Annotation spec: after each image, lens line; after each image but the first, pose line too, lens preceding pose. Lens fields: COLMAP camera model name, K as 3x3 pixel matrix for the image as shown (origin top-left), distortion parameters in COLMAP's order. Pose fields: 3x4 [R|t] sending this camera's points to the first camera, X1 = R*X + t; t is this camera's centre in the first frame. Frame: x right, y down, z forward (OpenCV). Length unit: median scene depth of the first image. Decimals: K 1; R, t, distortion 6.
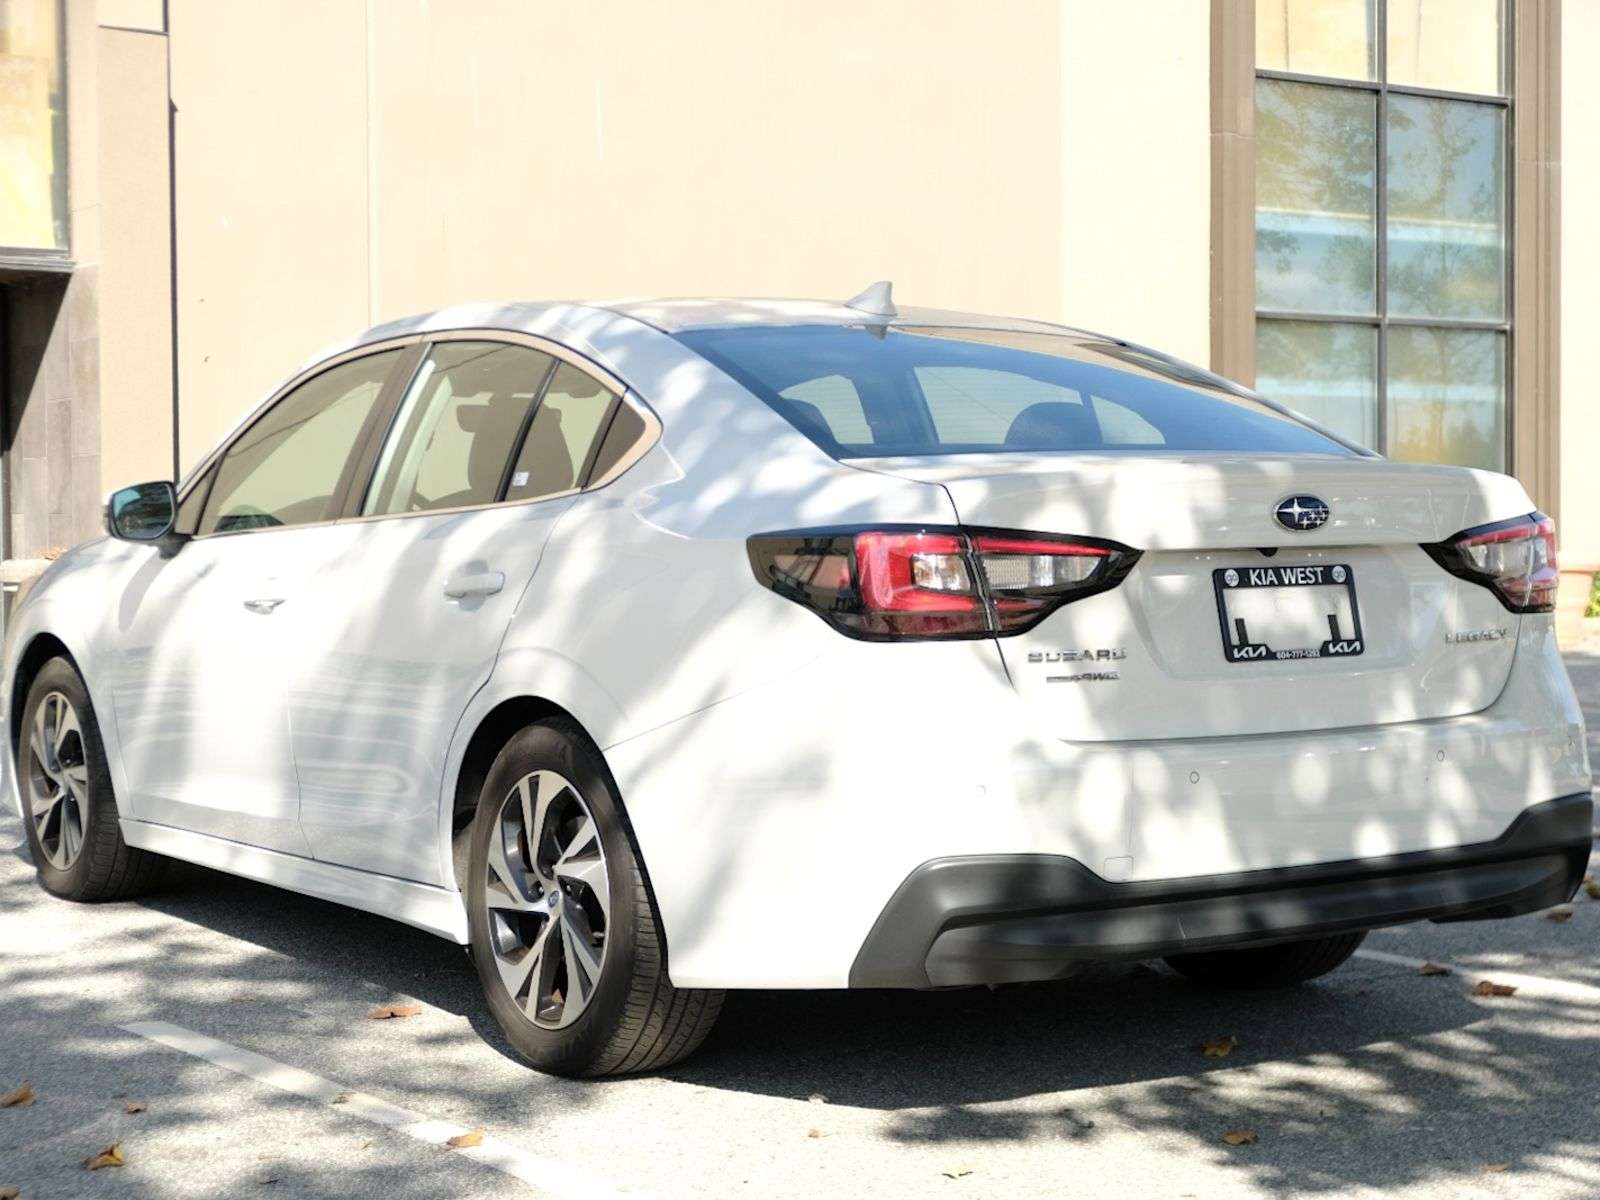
lens RADIAL K [[2629.5, 0, 797.1], [0, 2629.5, 610.3], [0, 0, 1]] dist [-0.036671, 0.000000]
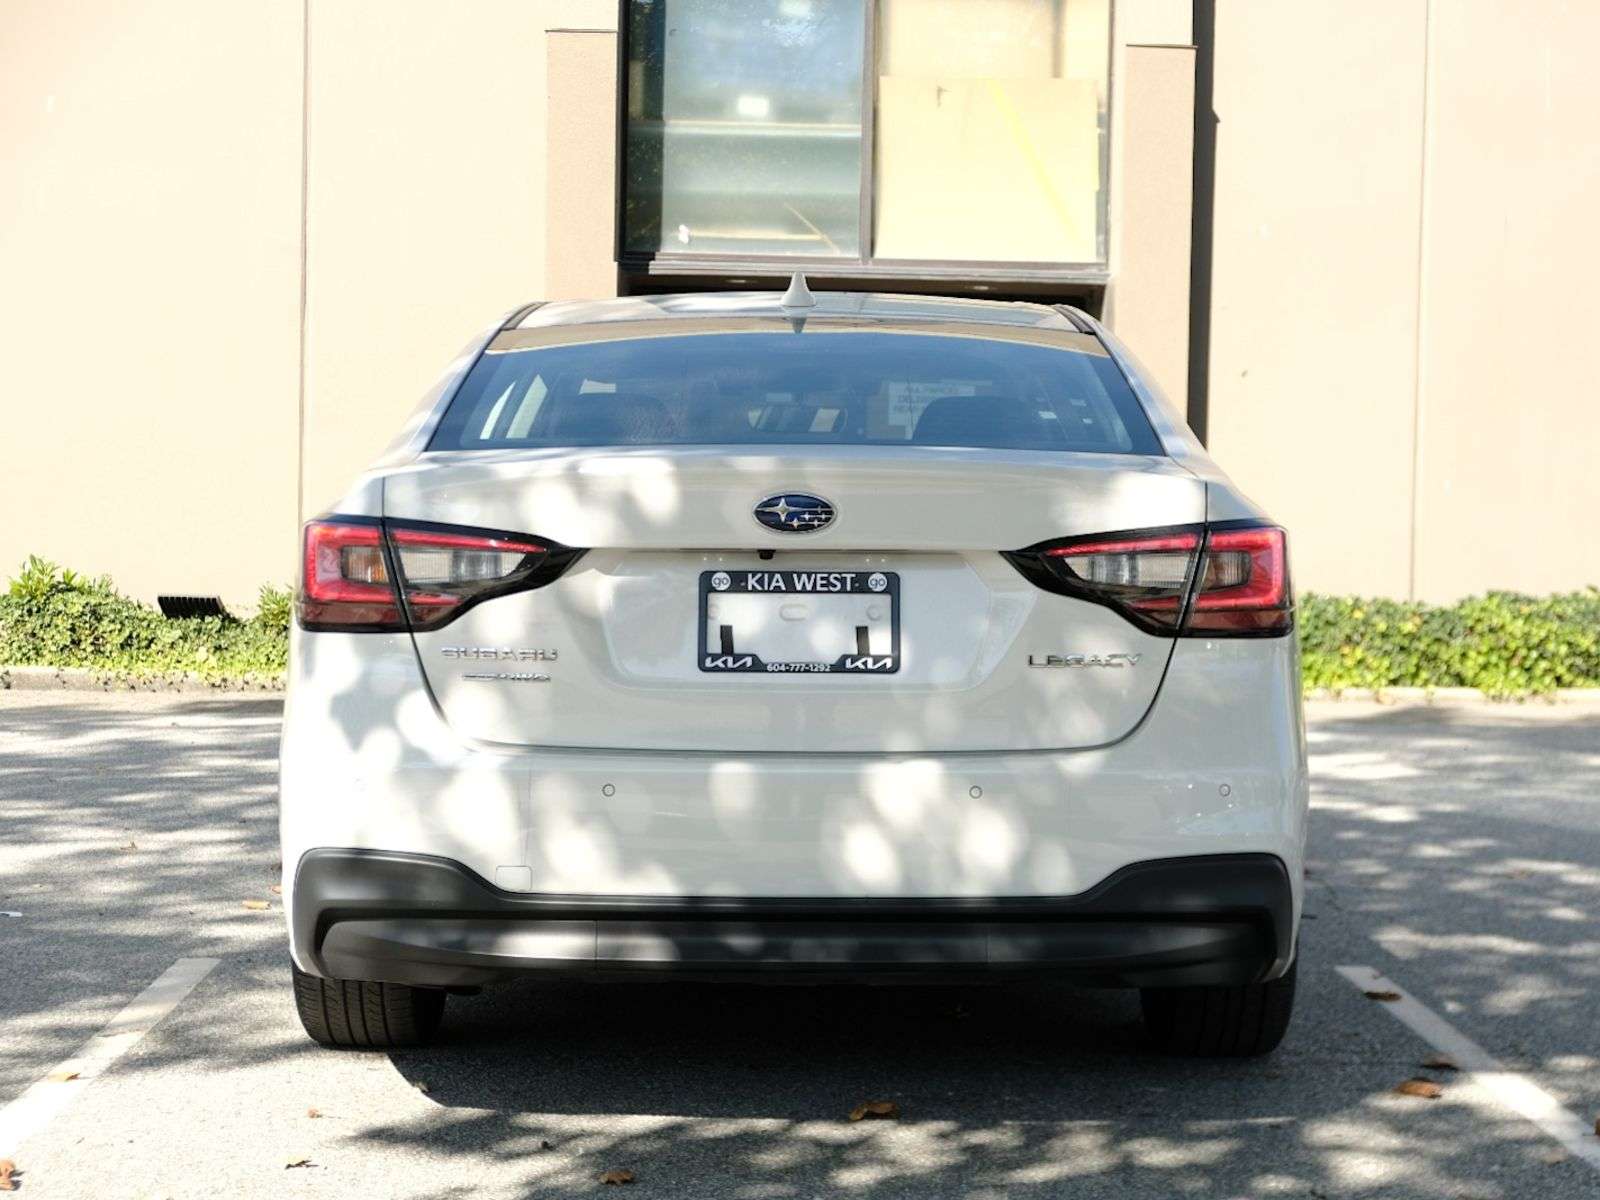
lens RADIAL K [[2629.5, 0, 797.1], [0, 2629.5, 587.6], [0, 0, 1]] dist [-0.036671, 0.000000]
pose [[0.841397, 0.031346, -0.539507, 0.685684], [-0.038484, 0.999257, -0.001959, -0.009338], [0.539045, 0.022410, 0.841979, 0.234158]]
